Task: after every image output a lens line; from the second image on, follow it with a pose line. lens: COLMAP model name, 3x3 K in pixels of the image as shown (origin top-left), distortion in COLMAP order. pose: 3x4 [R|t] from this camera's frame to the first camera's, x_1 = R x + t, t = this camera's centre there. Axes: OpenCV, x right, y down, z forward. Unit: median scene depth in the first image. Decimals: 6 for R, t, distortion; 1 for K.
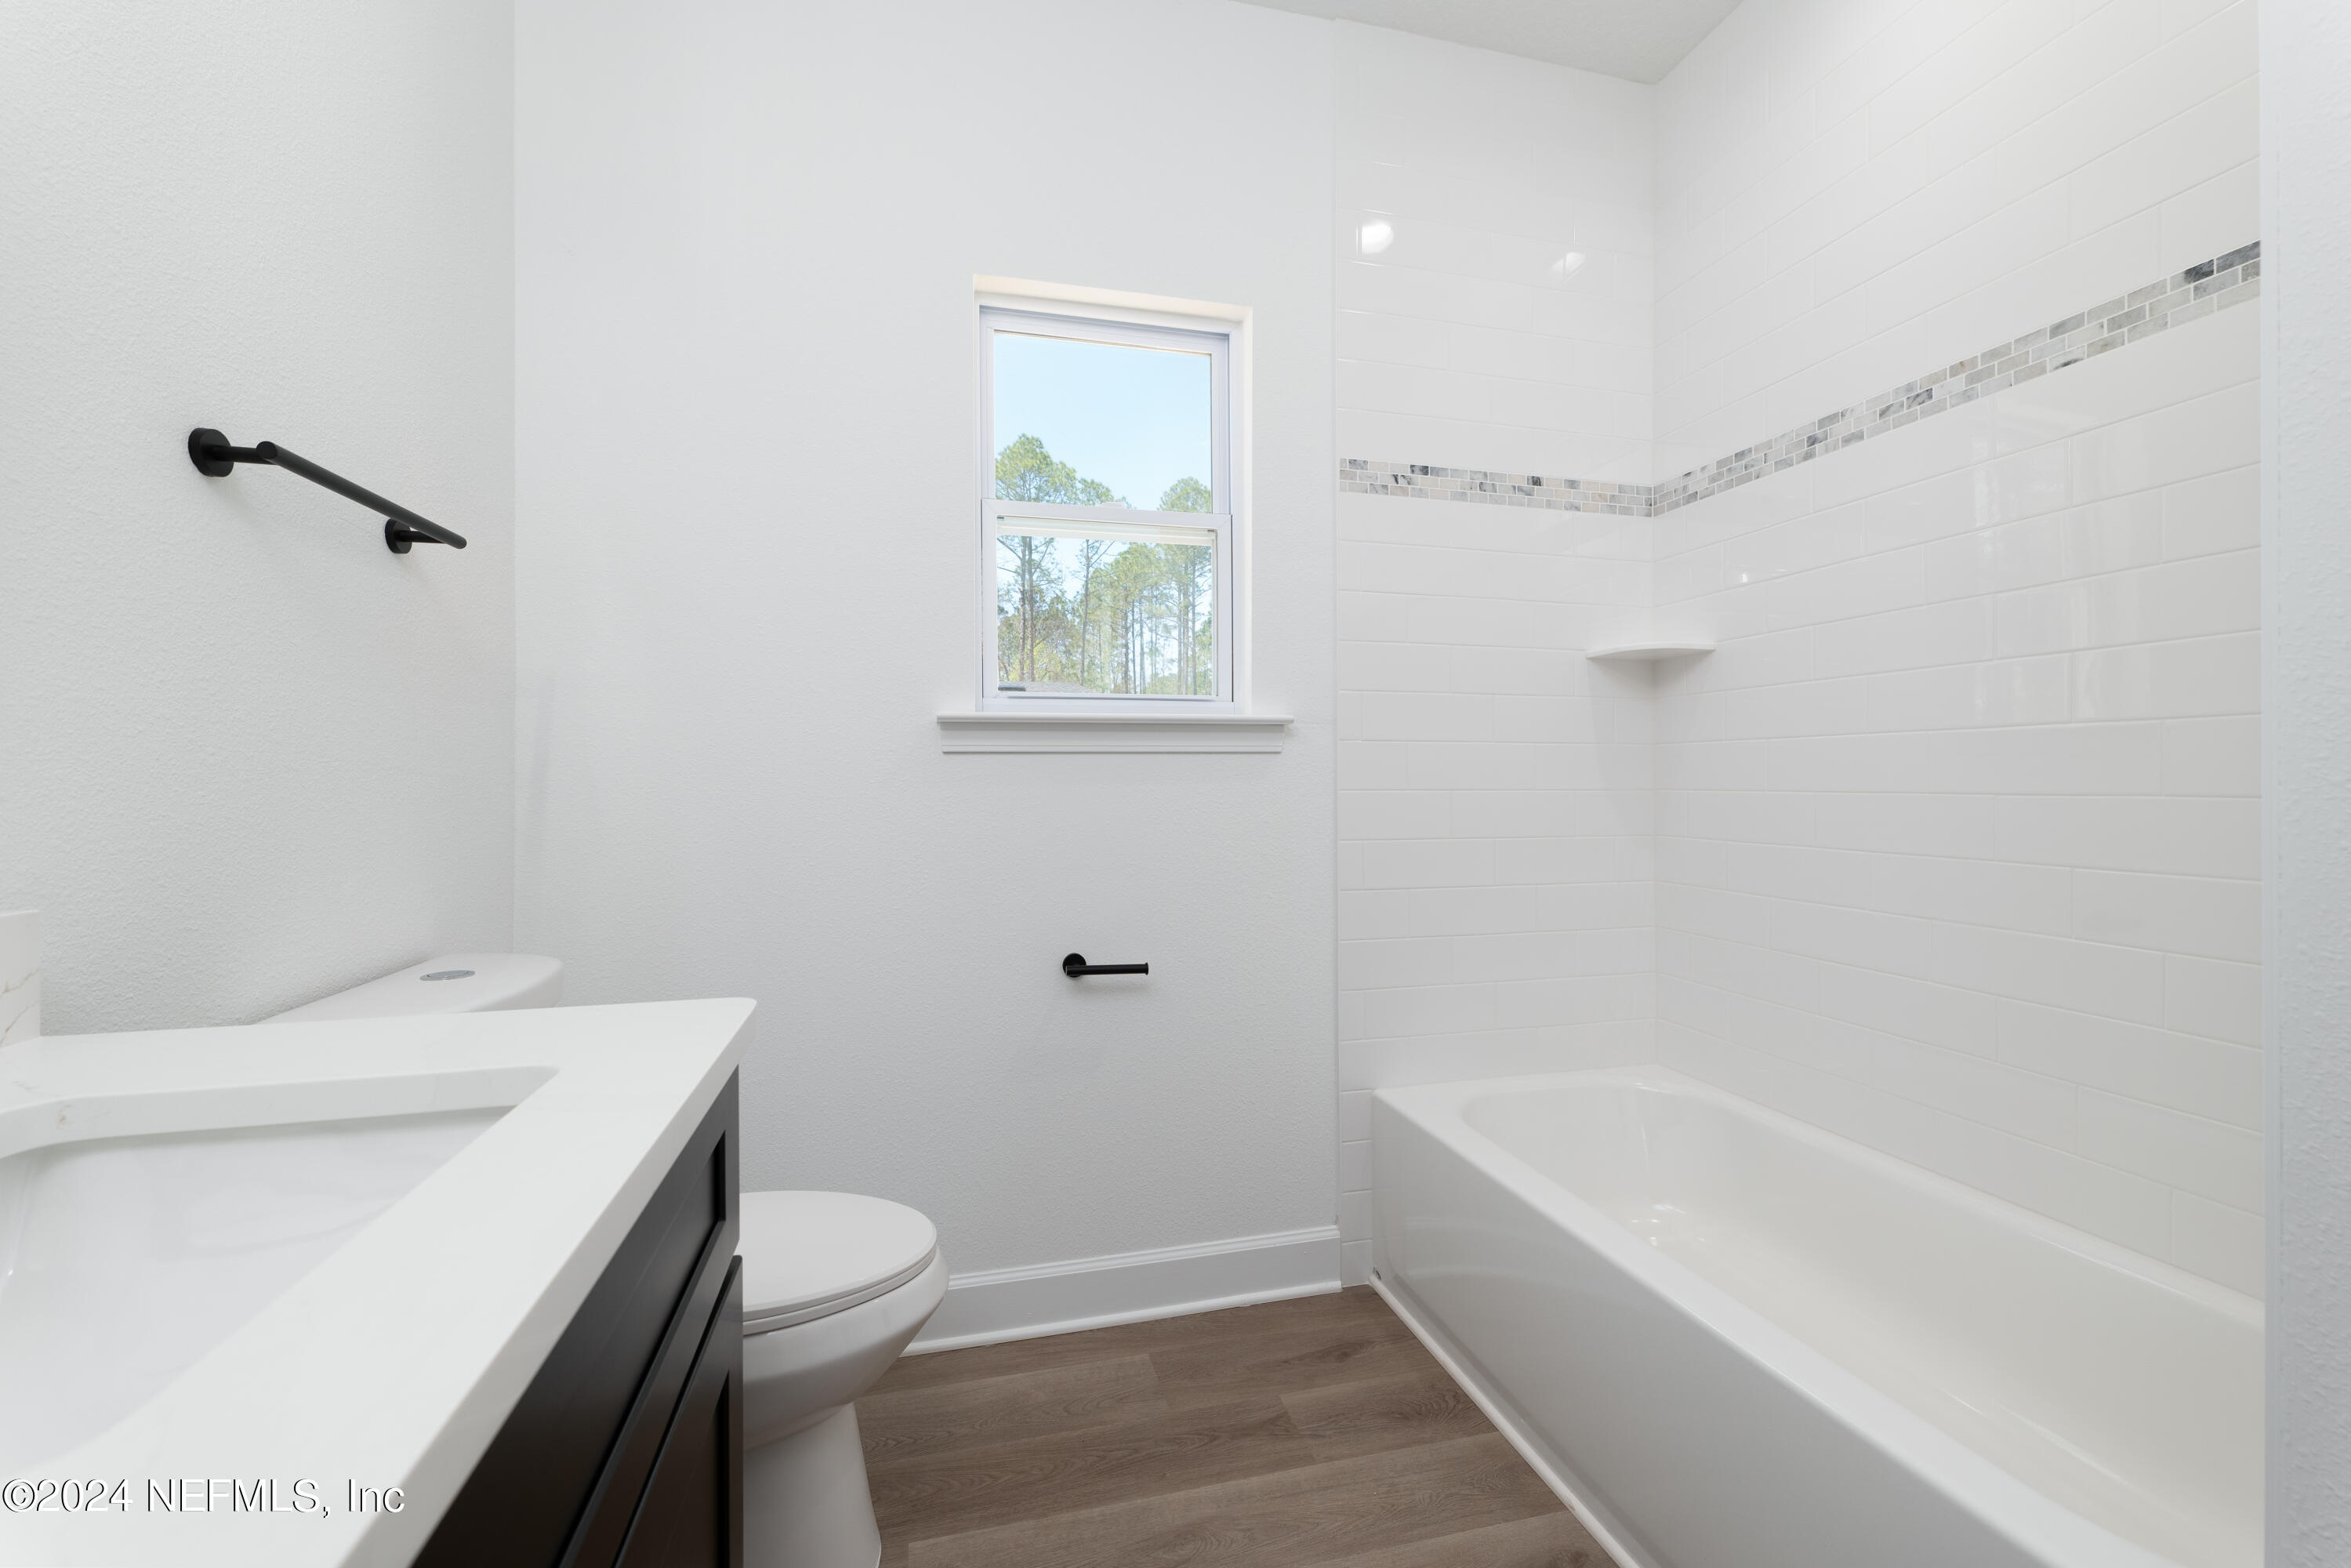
lens RADIAL K [[967.0, 0, 1179.0], [0, 967.0, 783.8], [0, 0, 1]] dist [0.001076, -0.000137]
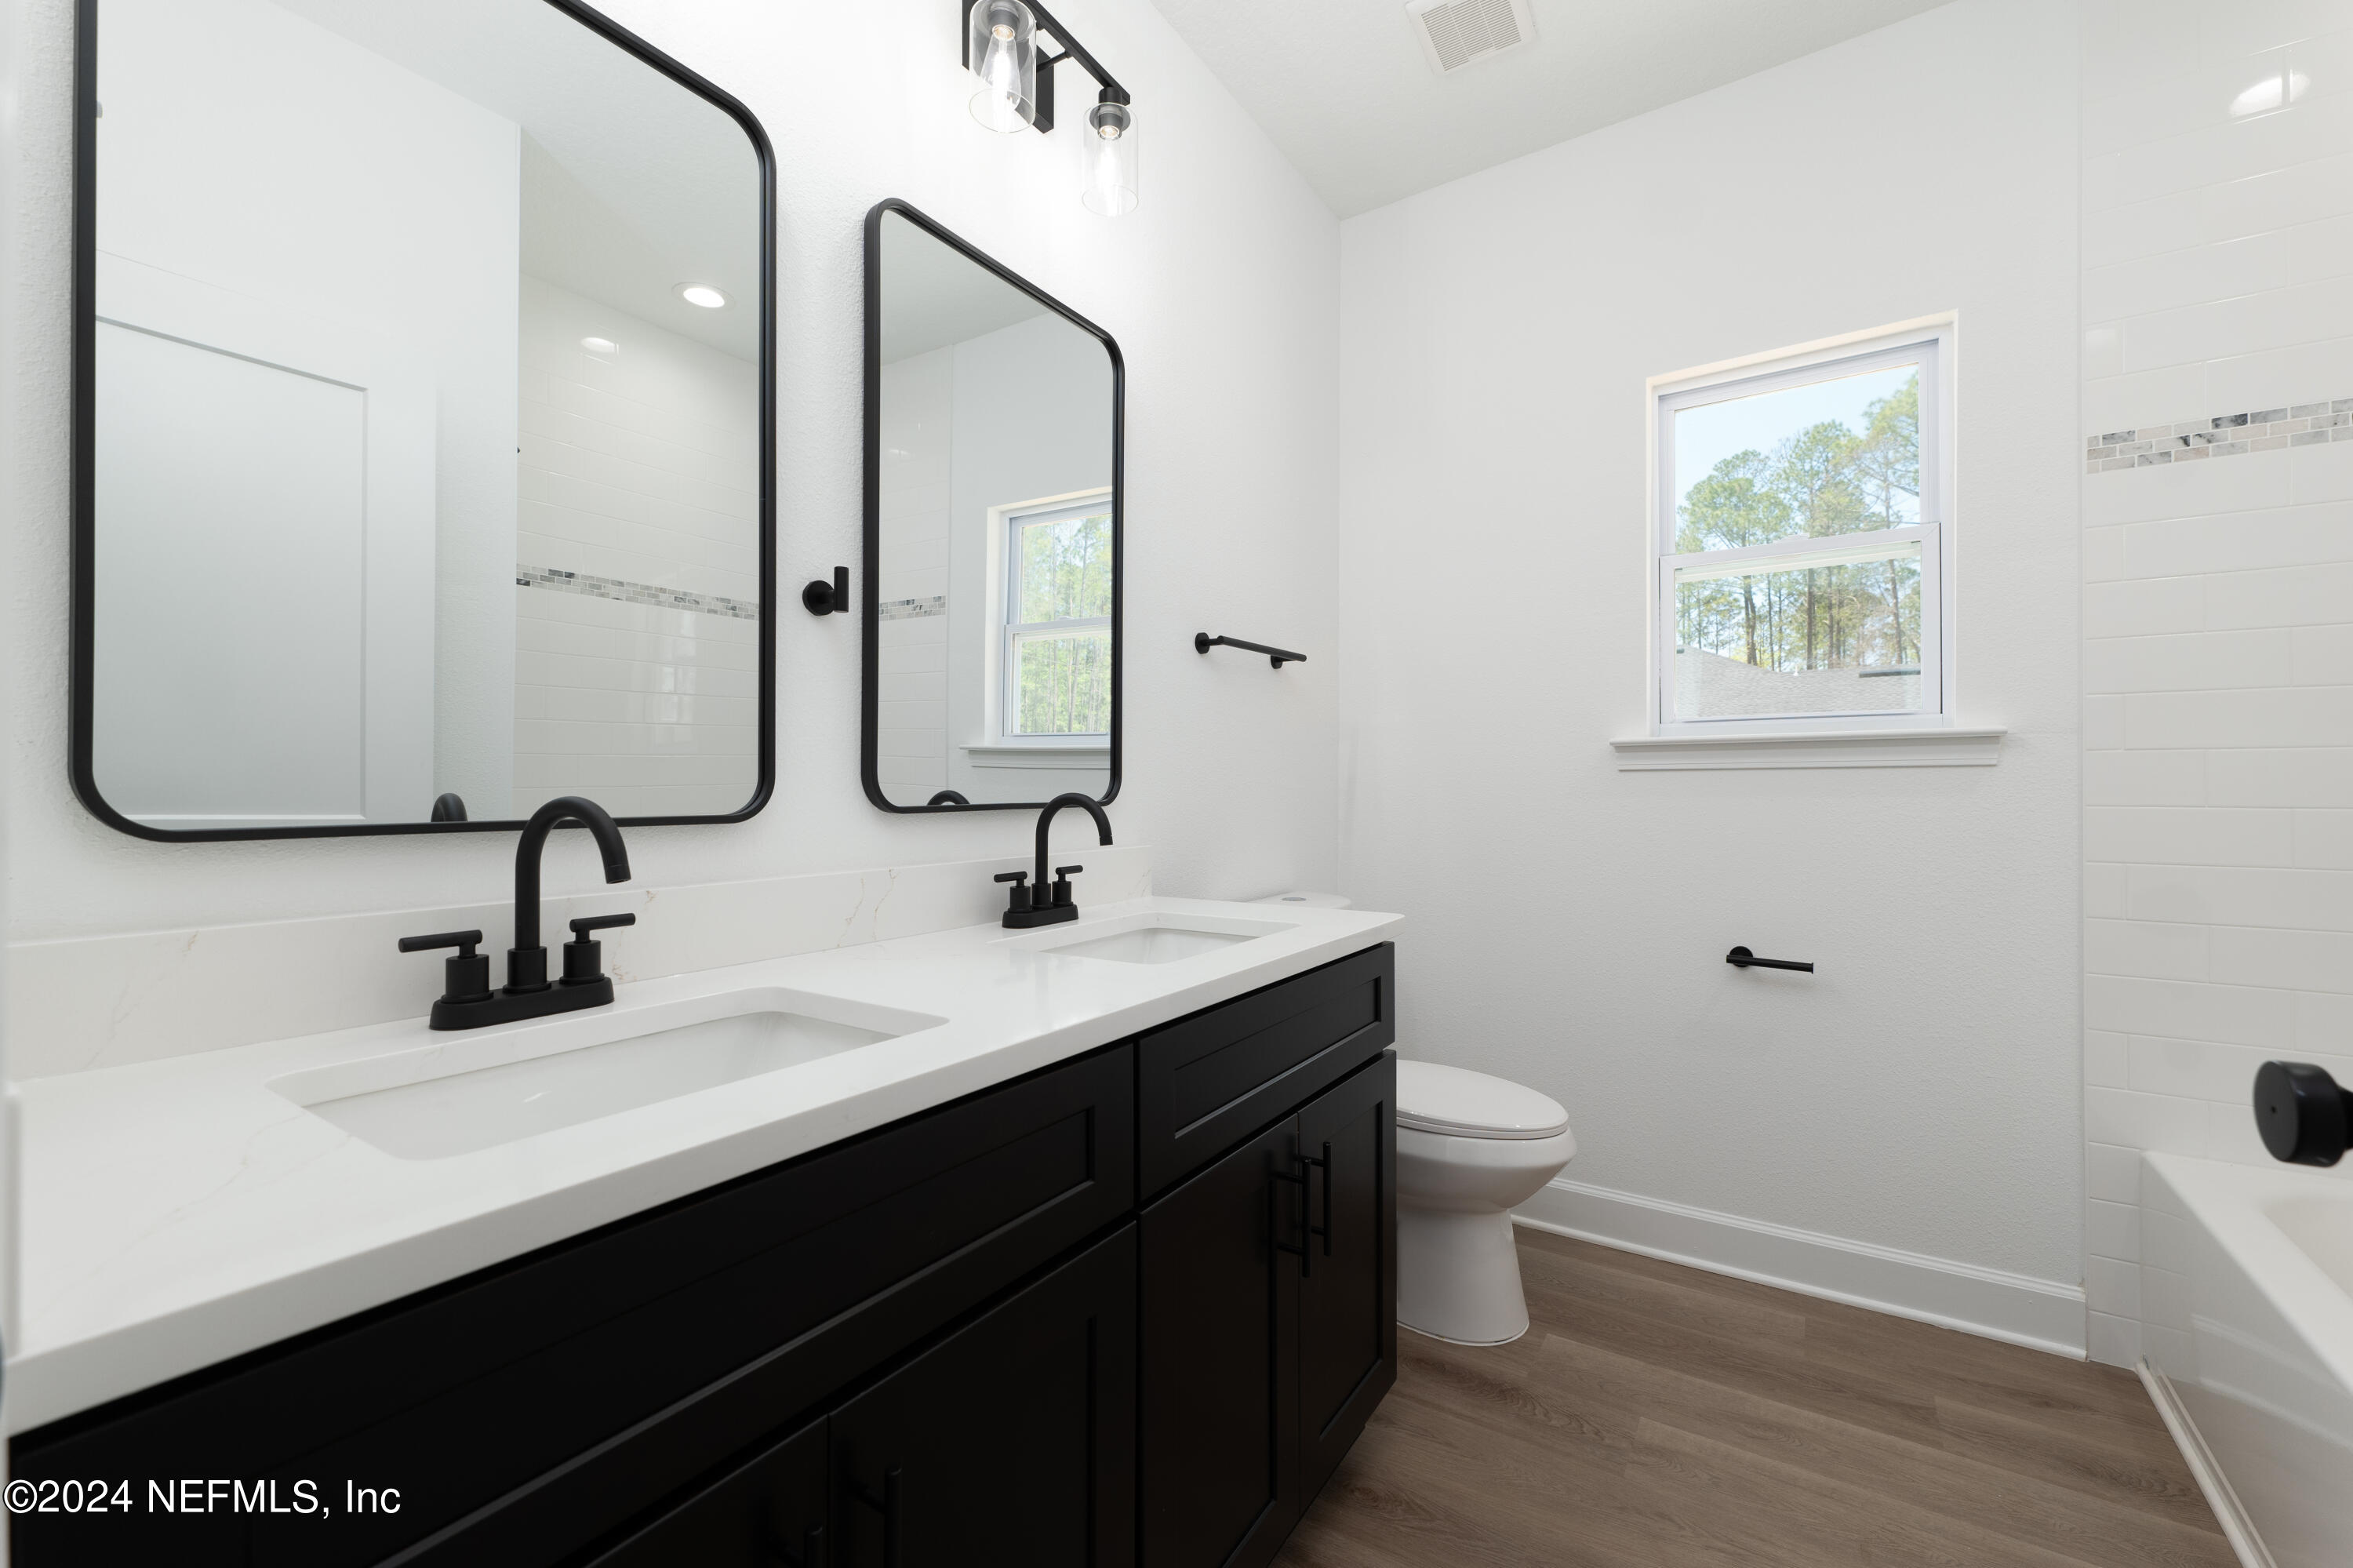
lens RADIAL K [[967.9, 0, 1178.3], [0, 967.9, 782.6], [0, 0, 1]] dist [0.001076, -0.000137]
pose [[0.674775, -0.001885, -0.738021, 0.293071], [-0.003454, 0.999978, -0.005712, -0.007501], [0.738016, 0.006404, 0.674753, -0.261405]]
